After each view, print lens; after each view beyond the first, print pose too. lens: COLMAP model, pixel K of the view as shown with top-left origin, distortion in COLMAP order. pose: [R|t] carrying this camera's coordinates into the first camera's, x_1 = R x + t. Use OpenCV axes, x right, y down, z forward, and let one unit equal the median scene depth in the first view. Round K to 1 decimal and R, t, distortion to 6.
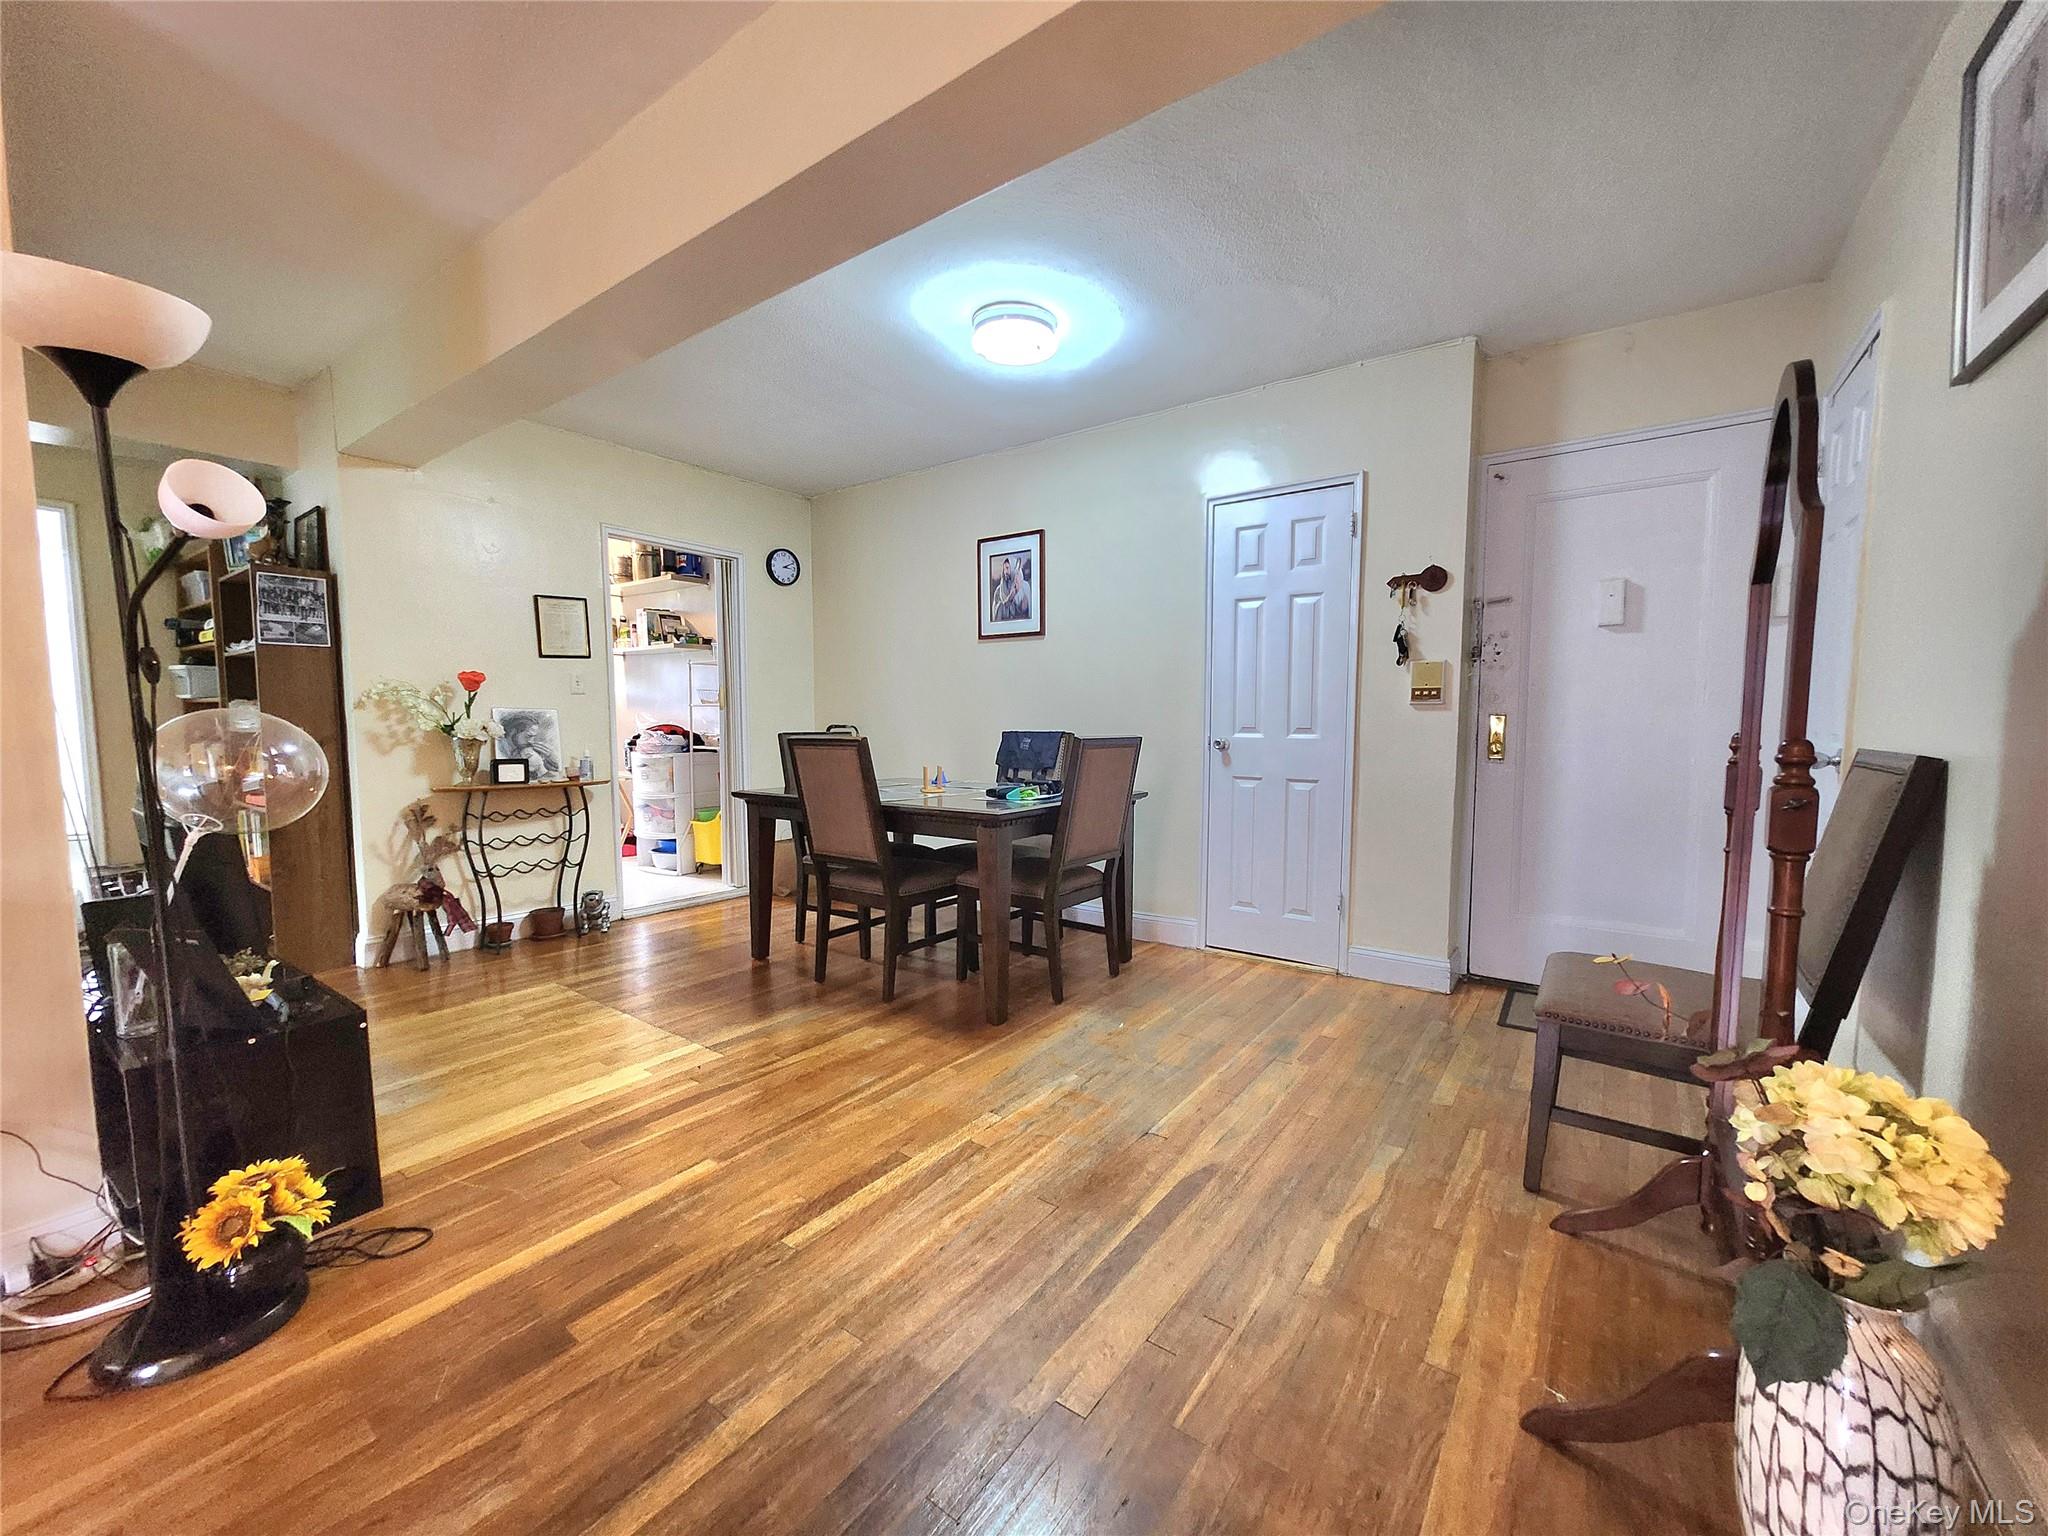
lens RADIAL K [[802.1, 0, 1039.4], [0, 802.1, 772.5], [0, 0, 1]] dist [0.001225, -0.000014]
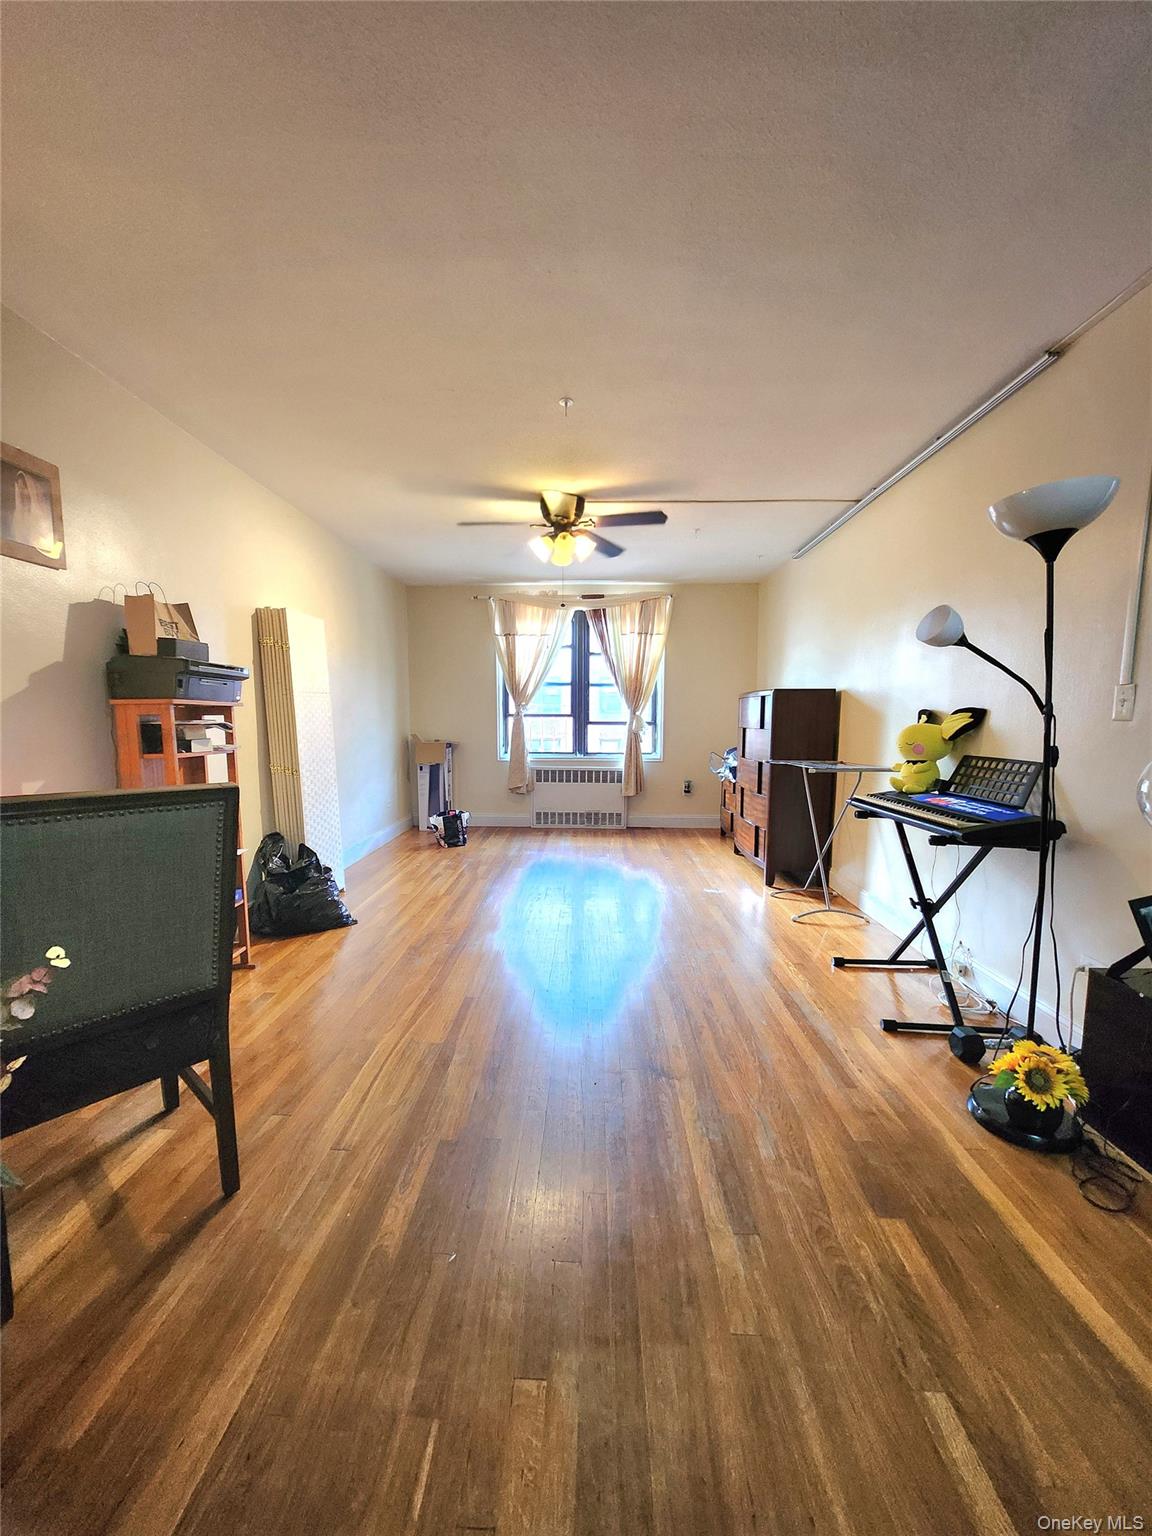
lens RADIAL K [[601.6, 0, 570.7], [0, 601.6, 784.1], [0, 0, 1]] dist [0.001225, -0.000014]
pose [[-0.832936, 0.053849, -0.550743, 0.237543], [-0.048687, 0.984263, 0.169870, -0.093523], [0.551223, 0.168304, -0.817207, 0.920039]]
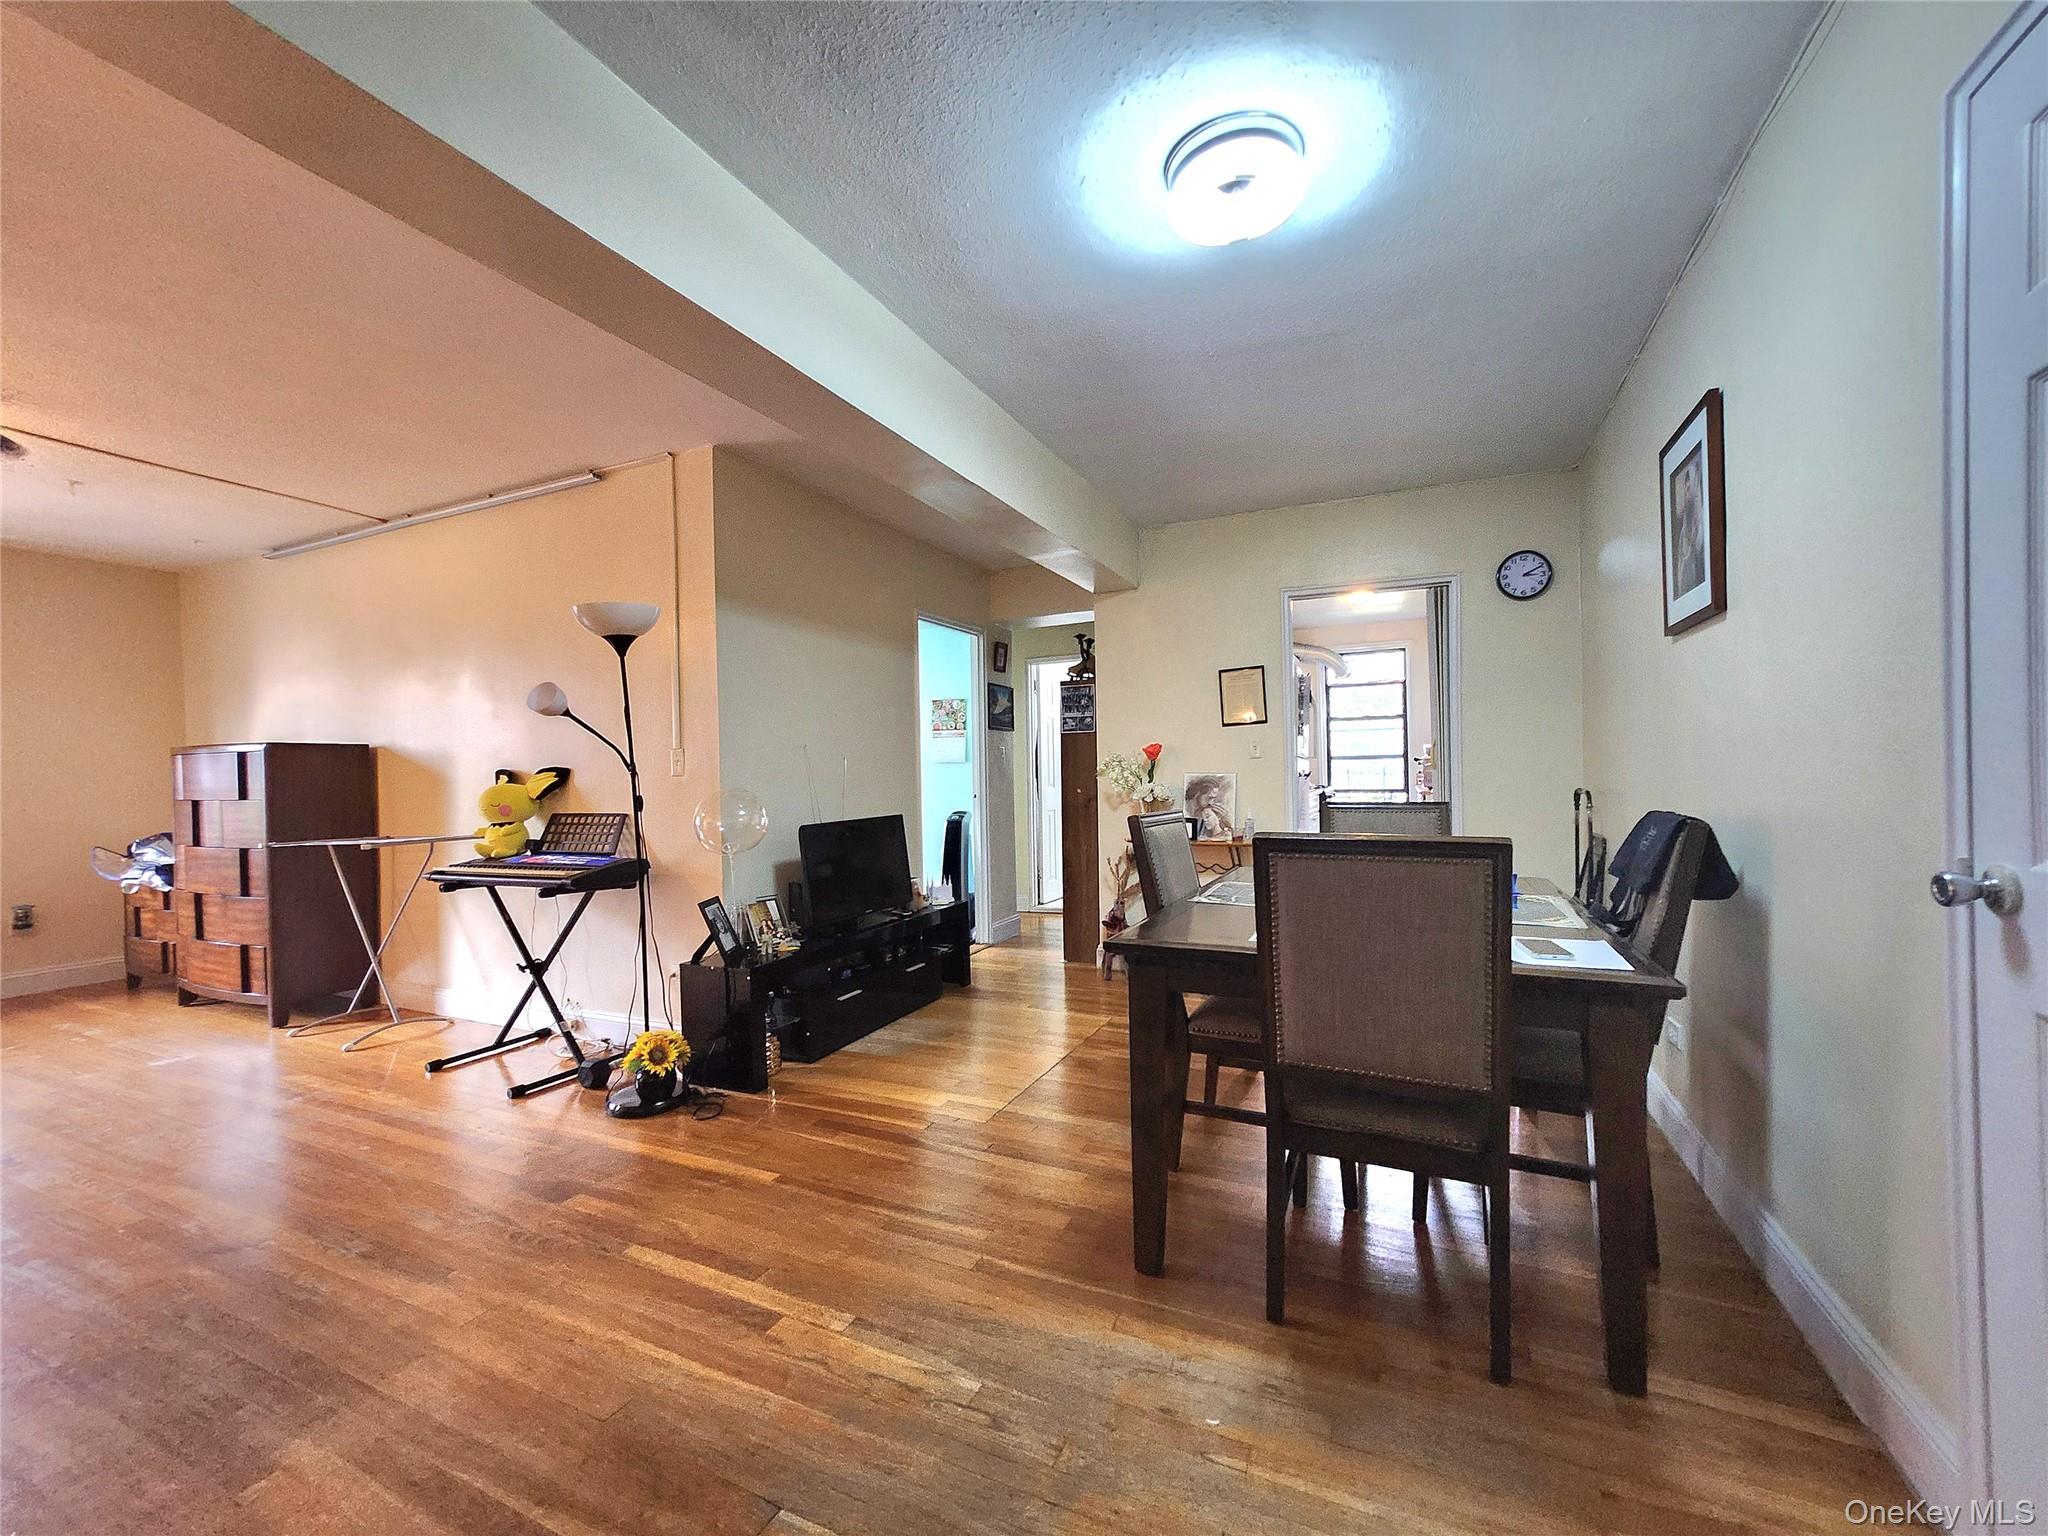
lens RADIAL K [[802.1, 0, 1055.2], [0, 802.1, 773.6], [0, 0, 1]] dist [0.001225, -0.000014]
pose [[0.206156, -0.003539, -0.978513, 0.742730], [-0.051509, 0.998568, -0.014464, -0.094305], [0.977162, 0.053384, 0.205679, 1.022343]]
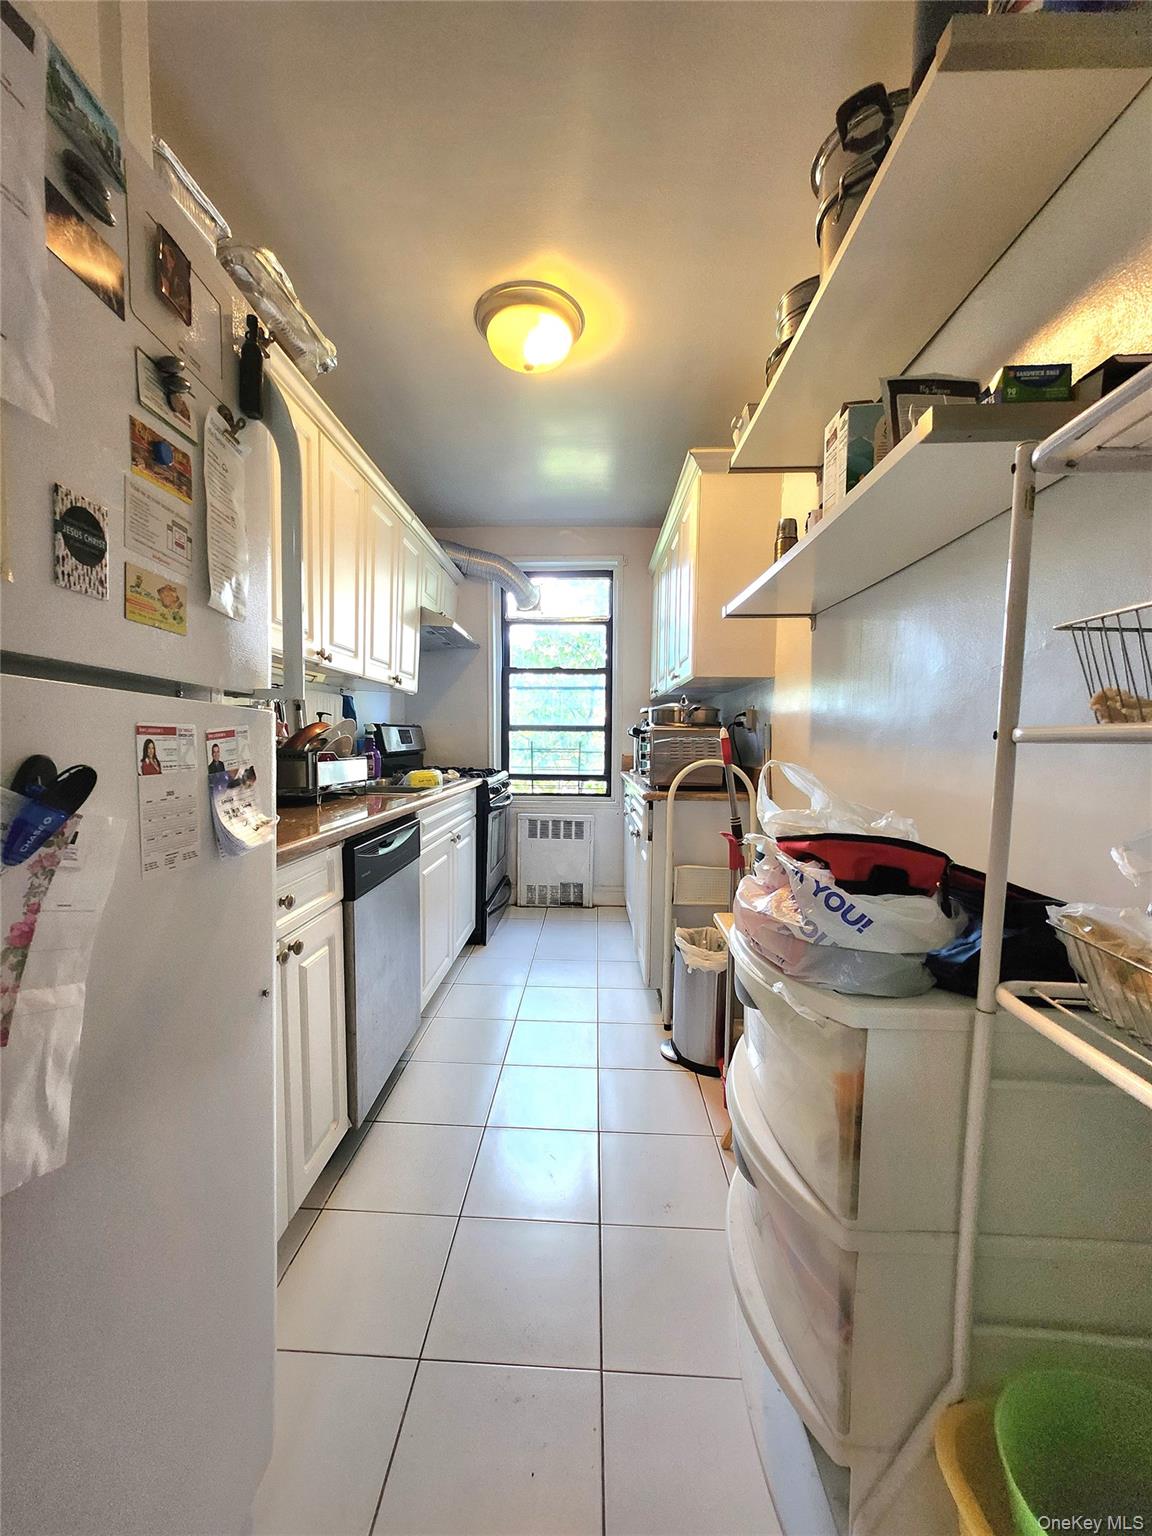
lens RADIAL K [[601.6, 0, 573.2], [0, 601.6, 776.1], [0, 0, 1]] dist [0.001225, -0.000014]
pose [[0.548053, 0.055338, -0.834611, -0.974864], [-0.075670, 0.996998, 0.016415, -0.181081], [0.833013, 0.054159, 0.550595, 2.202894]]
